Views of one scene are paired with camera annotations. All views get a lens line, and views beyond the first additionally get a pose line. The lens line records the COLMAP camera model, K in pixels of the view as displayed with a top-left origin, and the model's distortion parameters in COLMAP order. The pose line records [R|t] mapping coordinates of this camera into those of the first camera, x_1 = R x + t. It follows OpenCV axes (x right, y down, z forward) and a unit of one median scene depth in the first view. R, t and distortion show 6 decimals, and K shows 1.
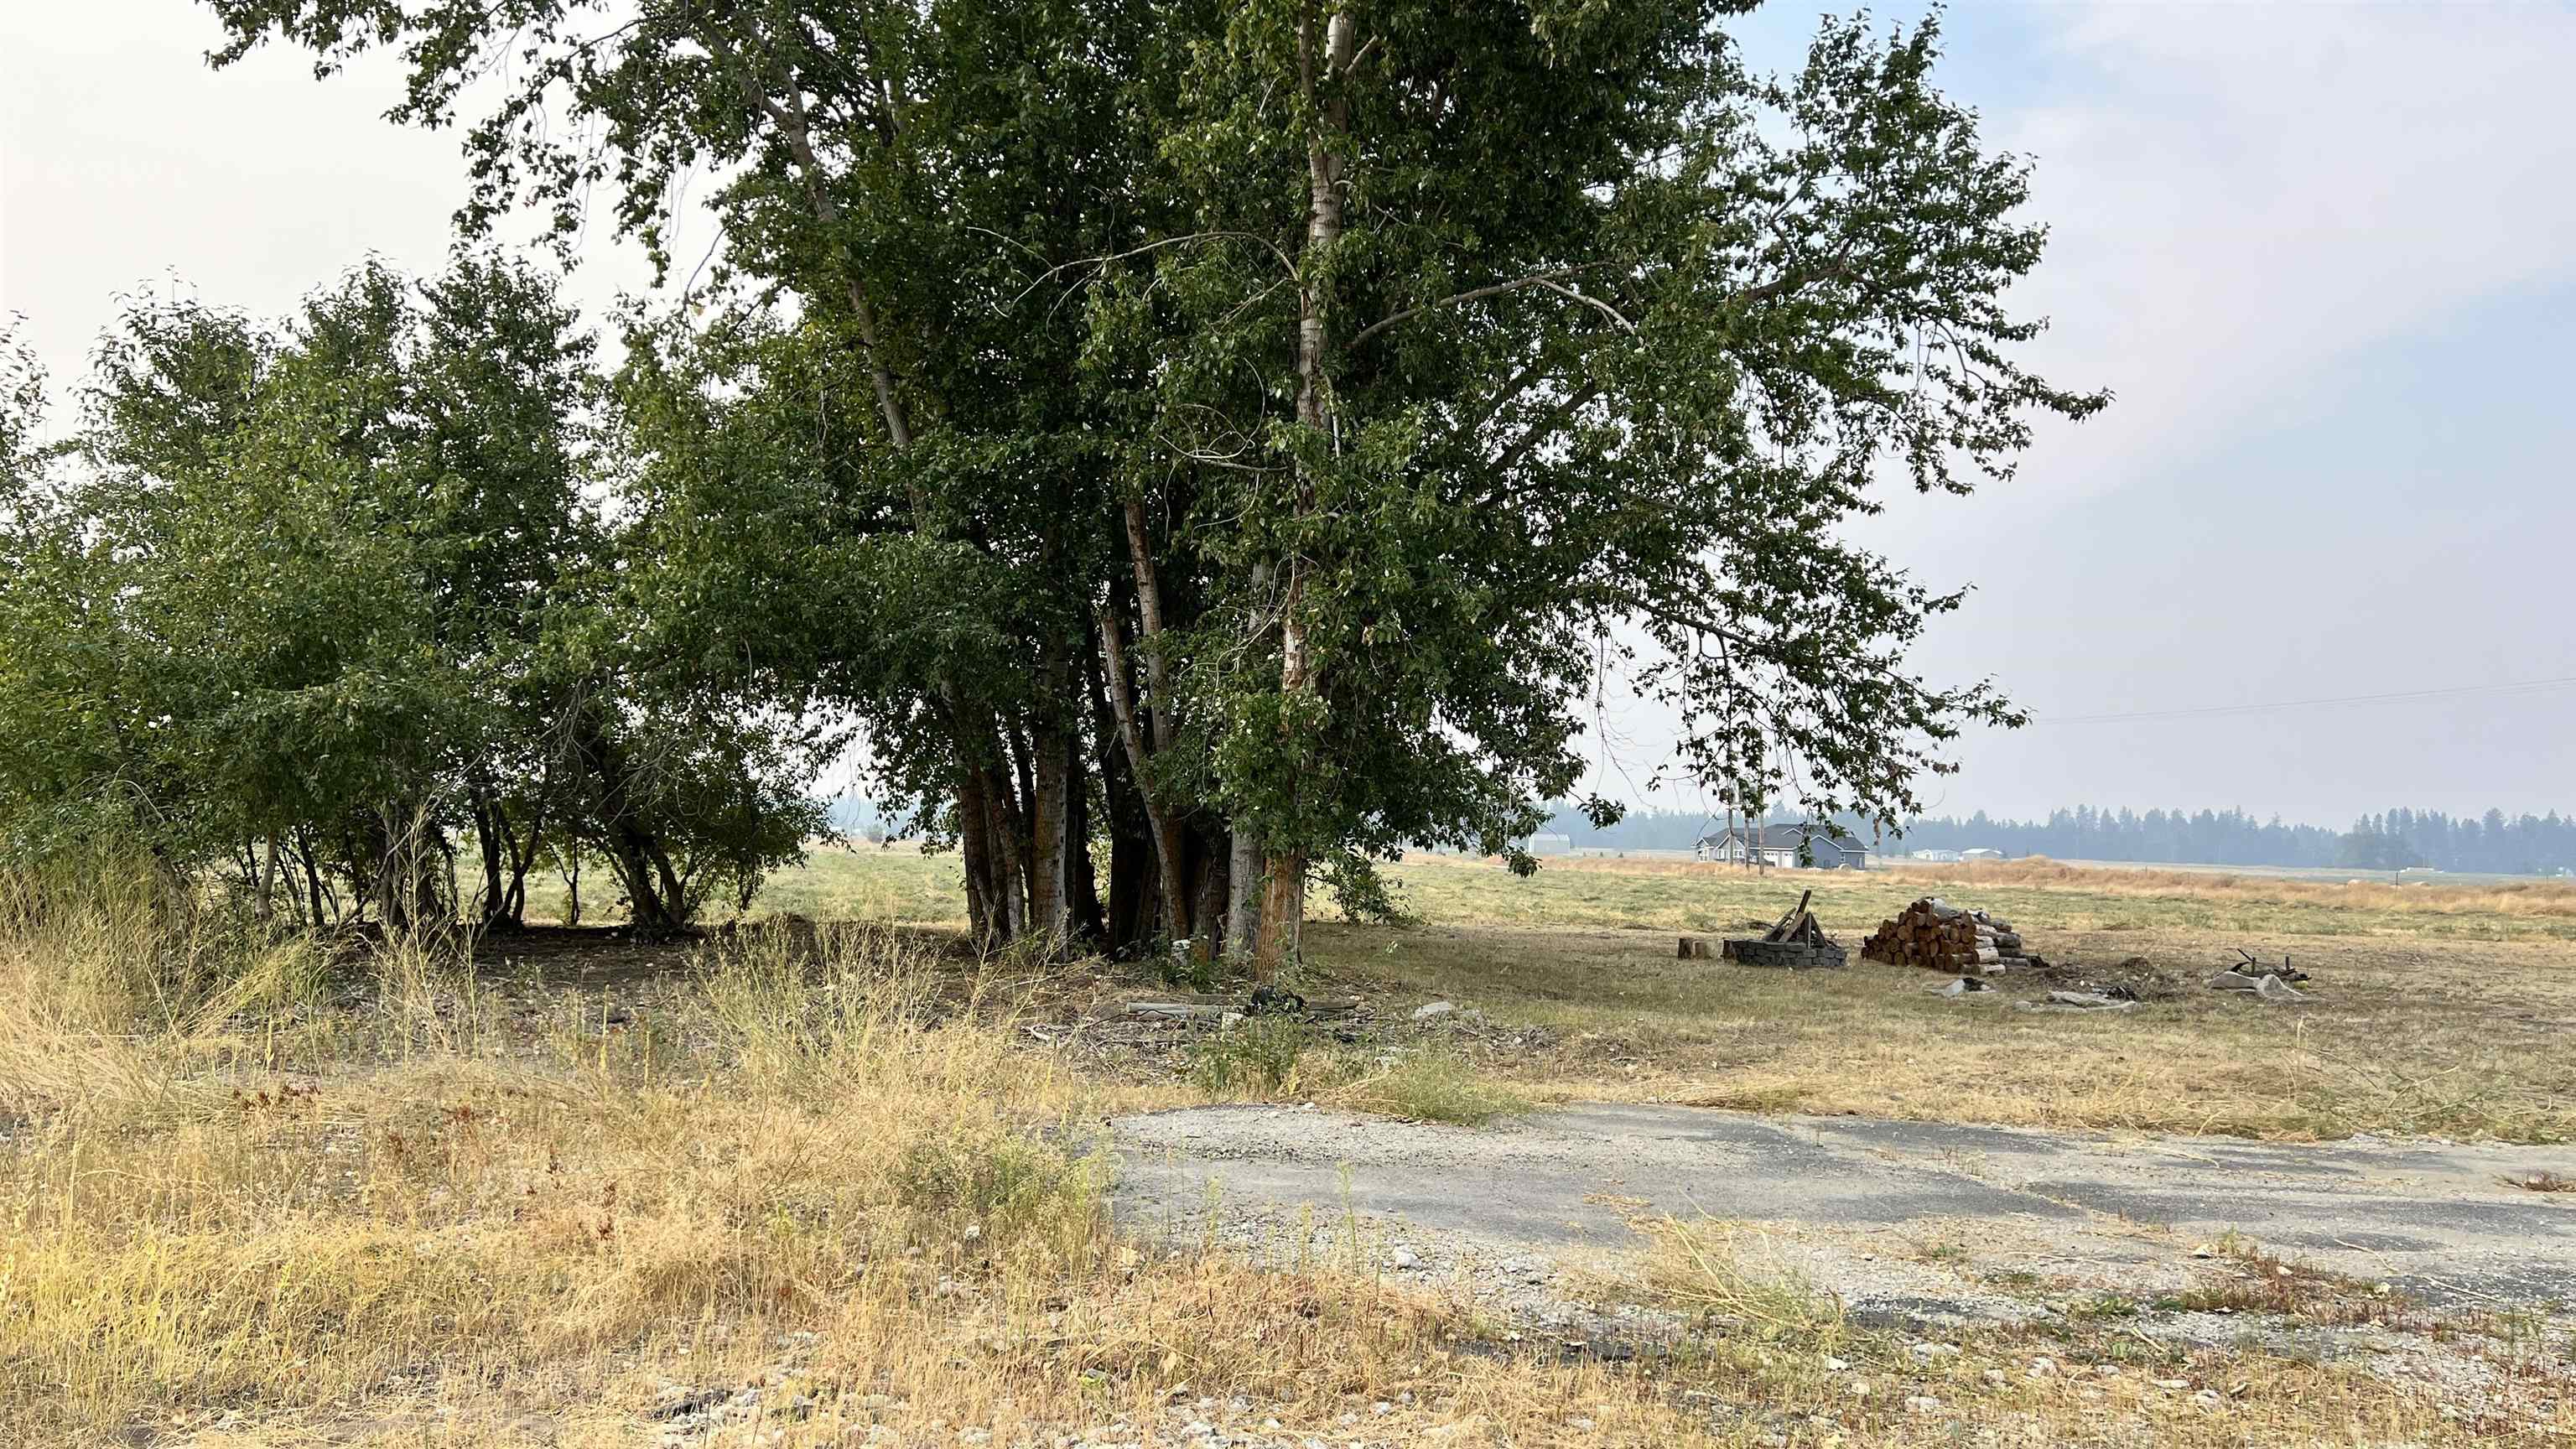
lens RADIAL K [[1914.8, 0, 1274.6], [0, 1914.8, 741.1], [0, 0, 1]] dist [0.070197, -0.076825]
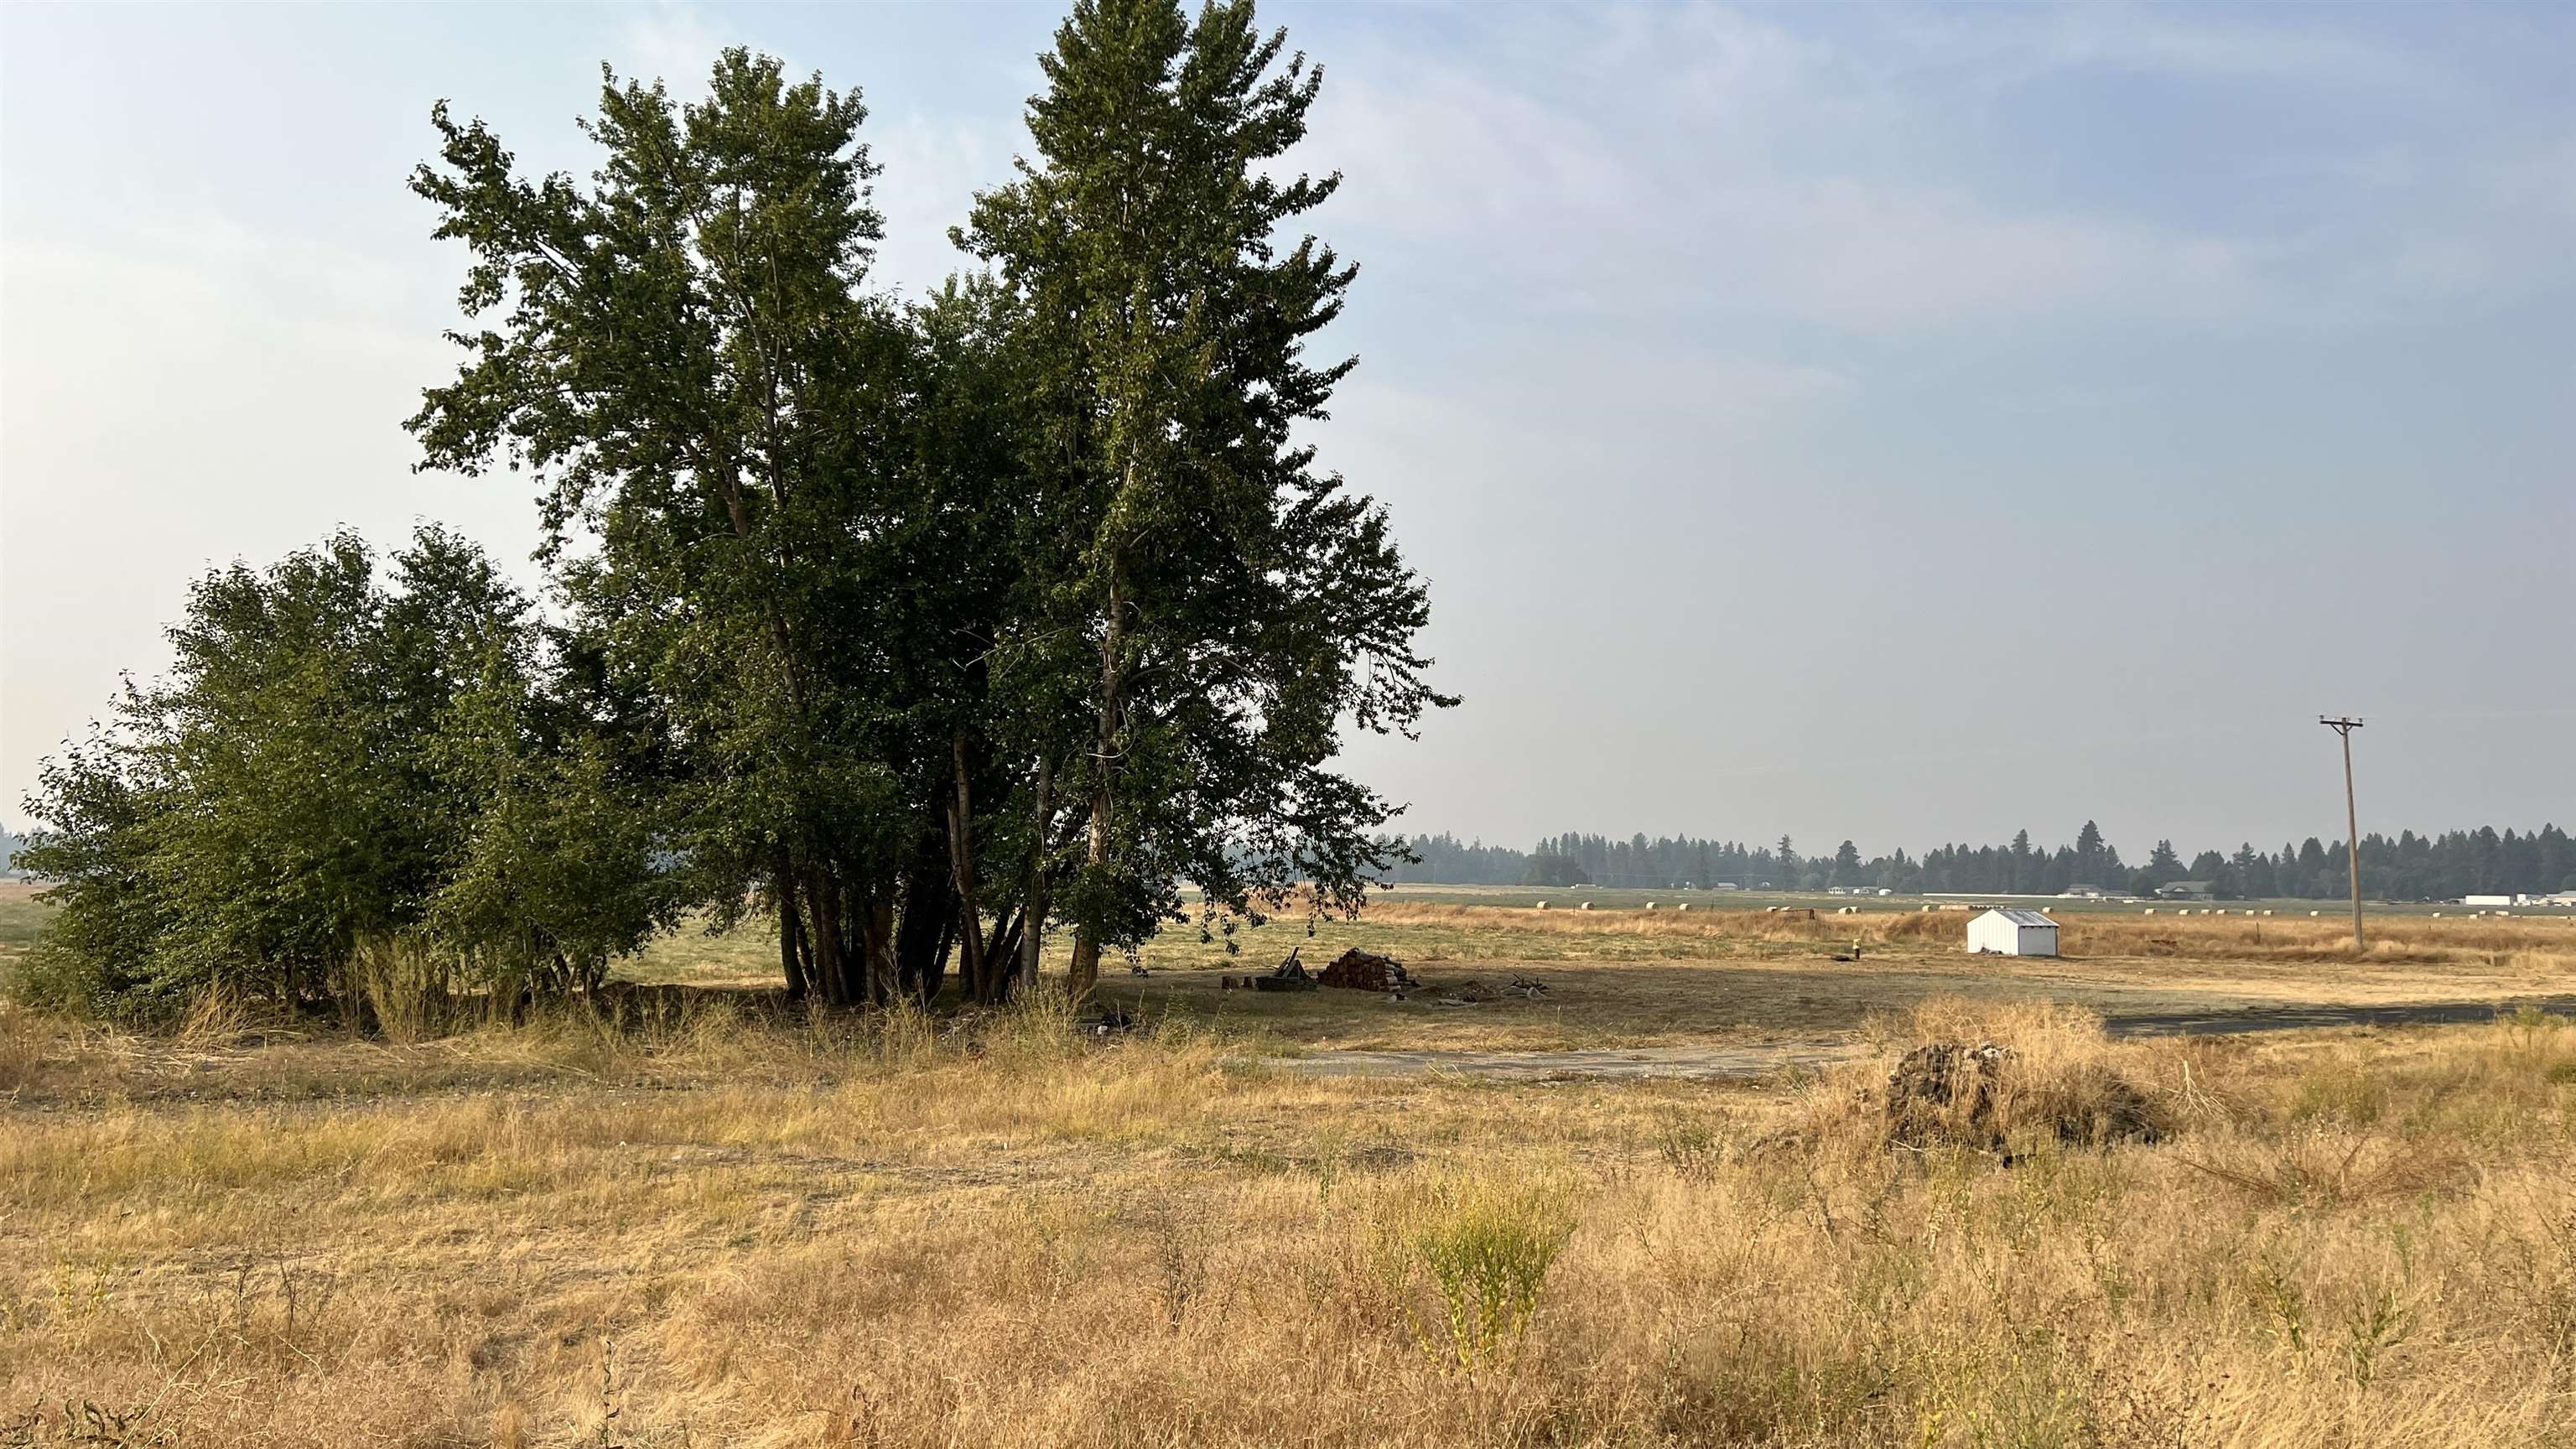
lens RADIAL K [[1916.2, 0, 1252.0], [0, 1916.2, 724.3], [0, 0, 1]] dist [0.150431, -0.247549]
pose [[0.935455, 0.013888, 0.353174, -0.455161], [-0.006197, 0.999719, -0.022897, -0.101473], [-0.353392, 0.019230, 0.935277, -0.750272]]
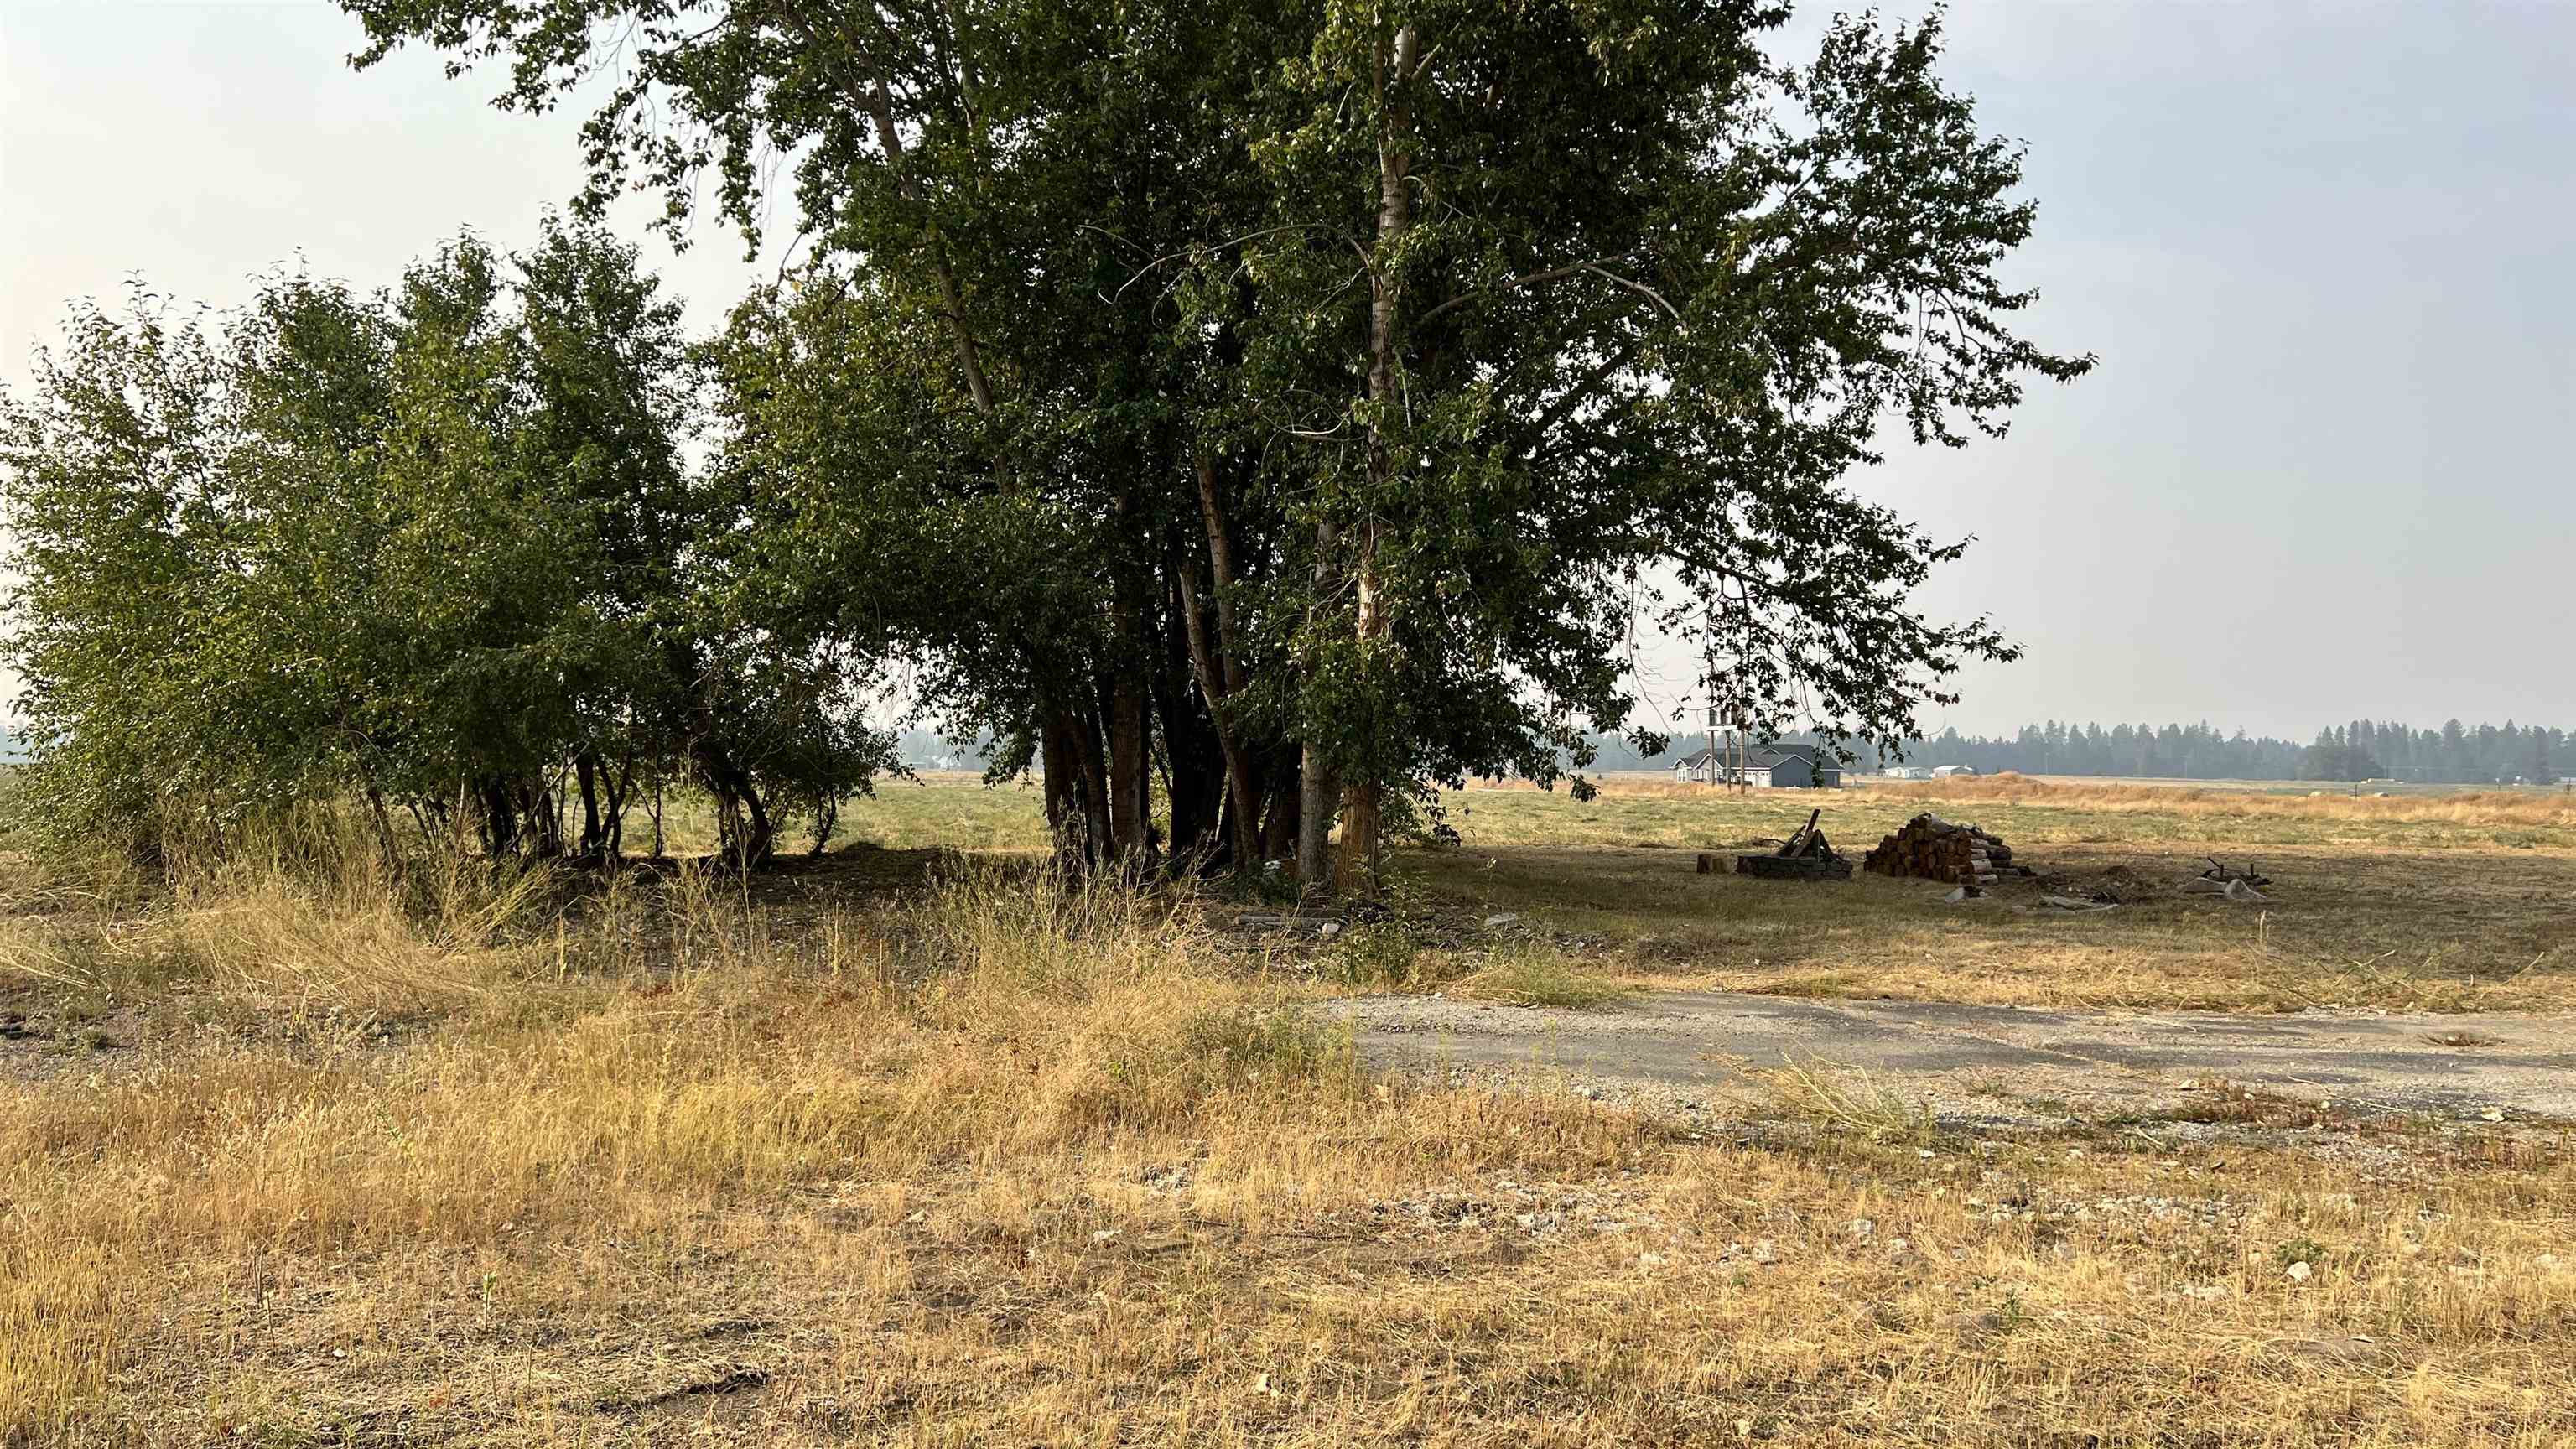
lens RADIAL K [[1916.1, 0, 1283.3], [0, 1916.1, 717.3], [0, 0, 1]] dist [0.069994, -0.074523]
pose [[0.999769, -0.011591, 0.018080, -0.051691], [0.011103, 0.999578, 0.026849, -0.008552], [-0.018384, -0.026642, 0.999476, -0.098409]]
